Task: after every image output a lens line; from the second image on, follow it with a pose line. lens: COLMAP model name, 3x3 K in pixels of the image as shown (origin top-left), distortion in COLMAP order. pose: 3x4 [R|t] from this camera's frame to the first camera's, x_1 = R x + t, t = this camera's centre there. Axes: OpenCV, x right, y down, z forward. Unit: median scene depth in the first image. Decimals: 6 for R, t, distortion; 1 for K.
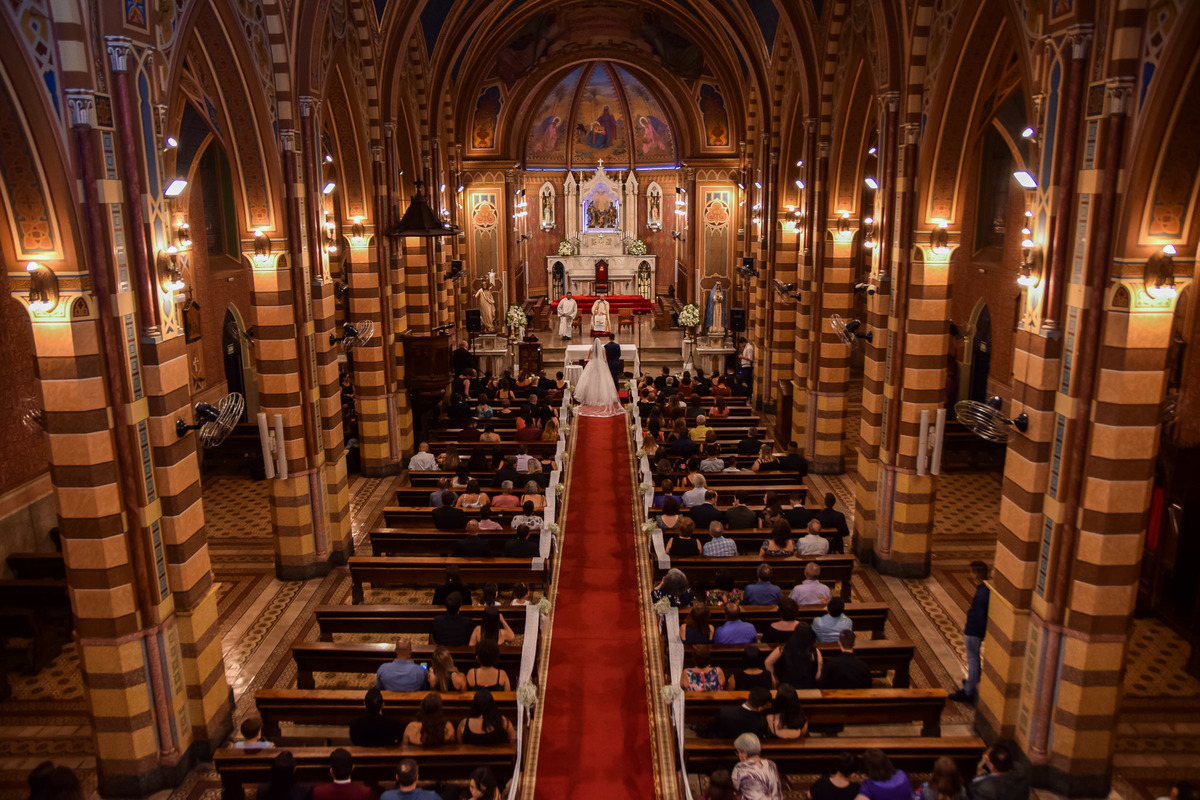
lens RADIAL K [[911.9, 0, 598.7], [0, 911.9, 406.9], [0, 0, 1]] dist [-0.104945, 0.096799]
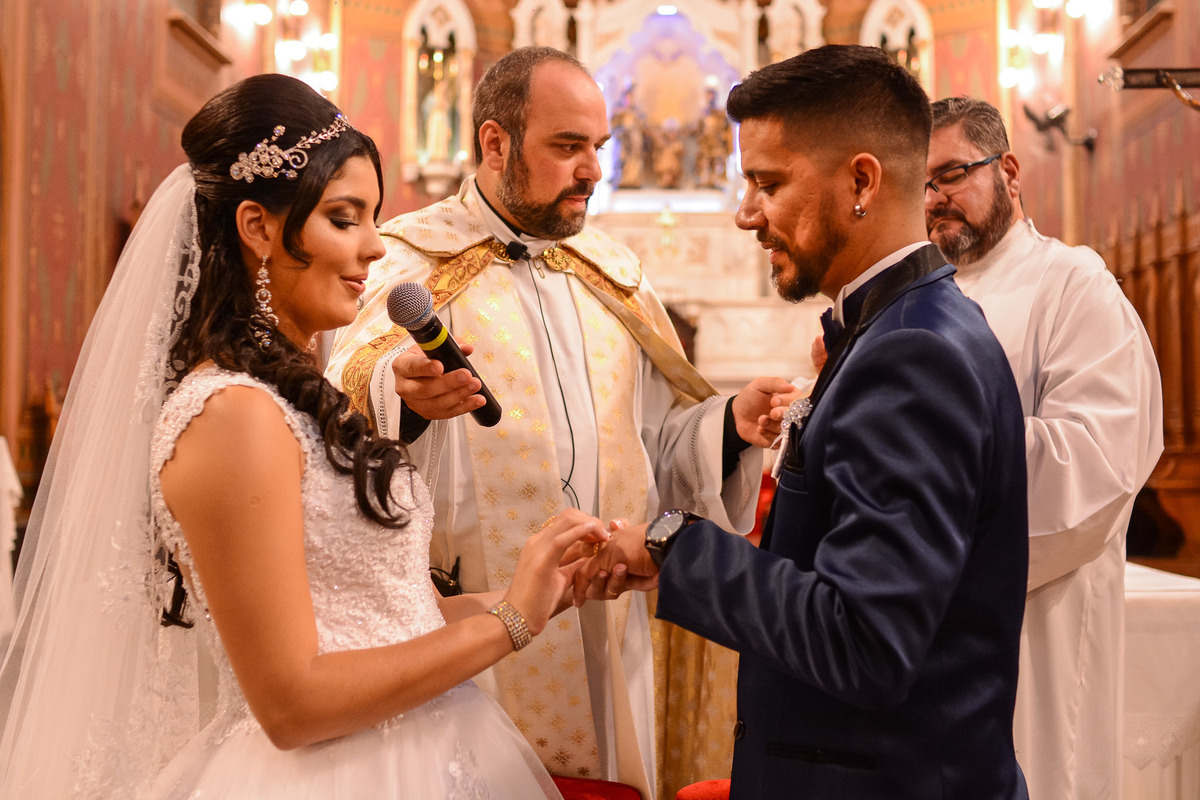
lens RADIAL K [[1841.6, 0, 602.1], [0, 1841.6, 397.5], [0, 0, 1]] dist [-0.052474, -0.053326]
pose [[0.999494, 0.009497, -0.030349, 0.001464], [-0.017228, 0.963888, -0.265752, -0.030654], [0.026730, 0.266140, 0.963564, 0.962419]]
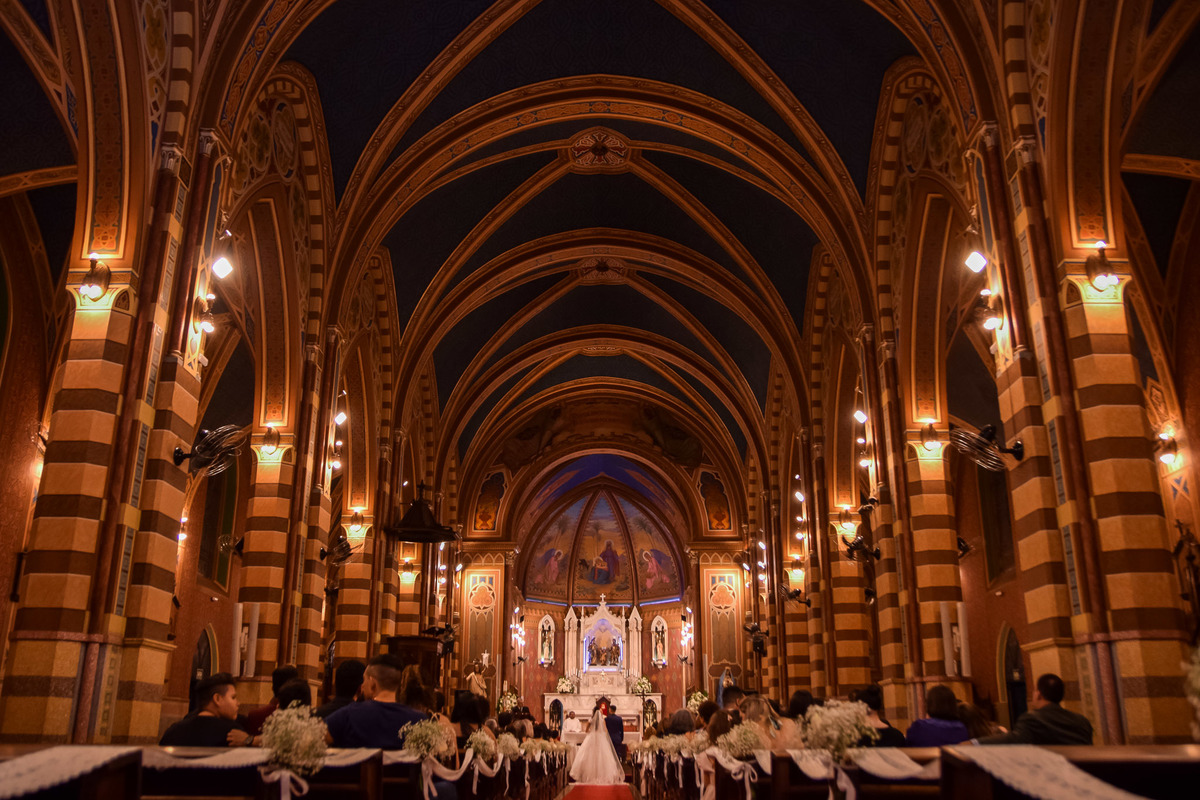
lens RADIAL K [[979.9, 0, 597.0], [0, 979.9, 427.8], [0, 0, 1]] dist [-0.114718, 0.109444]
pose [[0.999947, 0.007347, -0.007230, 0.003346], [-0.010028, 0.855751, -0.517291, 0.196664], [0.002387, 0.517336, 0.855779, 0.022559]]
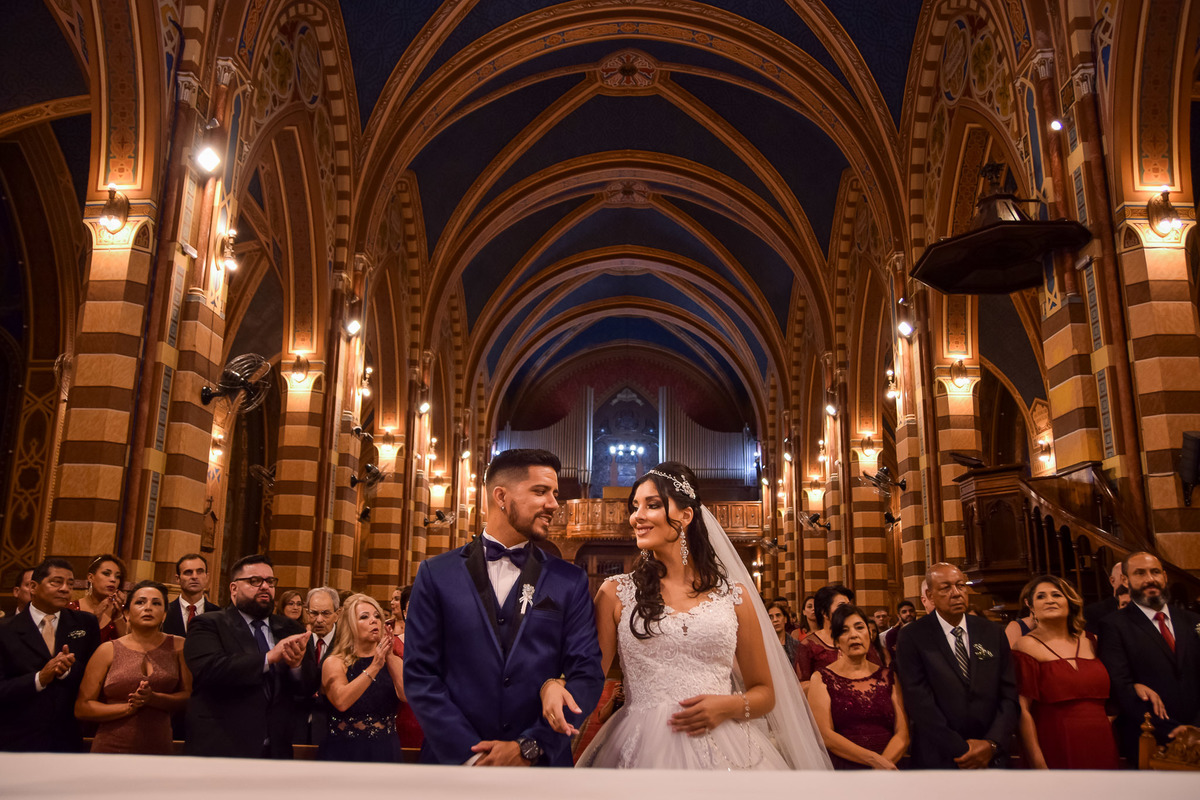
lens RADIAL K [[931.5, 0, 596.0], [0, 931.5, 416.1], [0, 0, 1]] dist [-0.114390, 0.107593]
pose [[0.999418, 0.015863, -0.030189, -0.000772], [-0.027532, 0.897692, -0.439763, 0.169818], [0.020125, 0.440338, 0.897606, 0.039672]]
